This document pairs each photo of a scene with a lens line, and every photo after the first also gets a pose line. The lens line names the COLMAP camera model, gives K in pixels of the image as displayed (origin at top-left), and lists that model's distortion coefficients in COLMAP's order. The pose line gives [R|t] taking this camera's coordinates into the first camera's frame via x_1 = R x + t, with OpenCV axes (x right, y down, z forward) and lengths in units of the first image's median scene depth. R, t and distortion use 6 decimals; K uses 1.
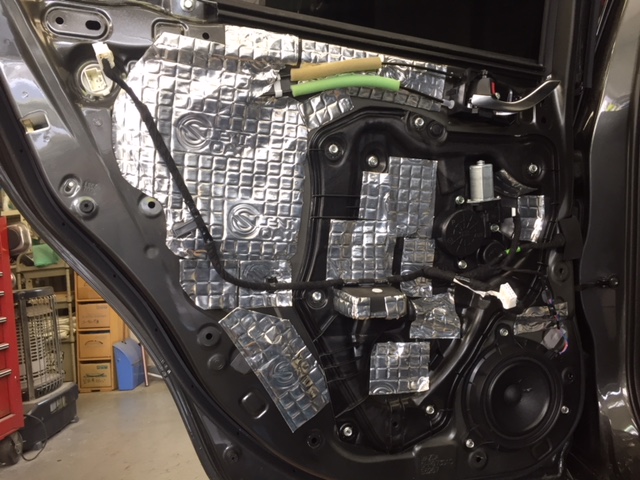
lens RADIAL K [[551.6, 0, 320.0], [0, 551.6, 240.0], [0, 0, 1]] dist [-0.006507, -0.116251]
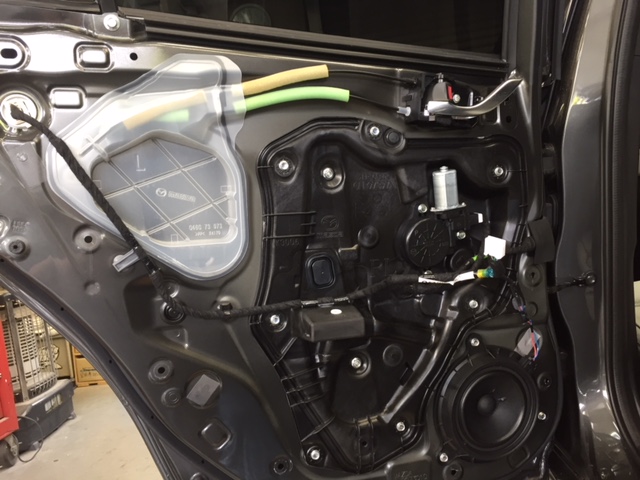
lens RADIAL K [[551.6, 0, 320.0], [0, 551.6, 240.0], [0, 0, 1]] dist [-0.006507, -0.116251]
pose [[0.998889, -0.046436, 0.008037, 0.065278], [0.046081, 0.998144, 0.039813, -0.064279], [-0.009871, -0.039399, 0.999175, 0.045124]]
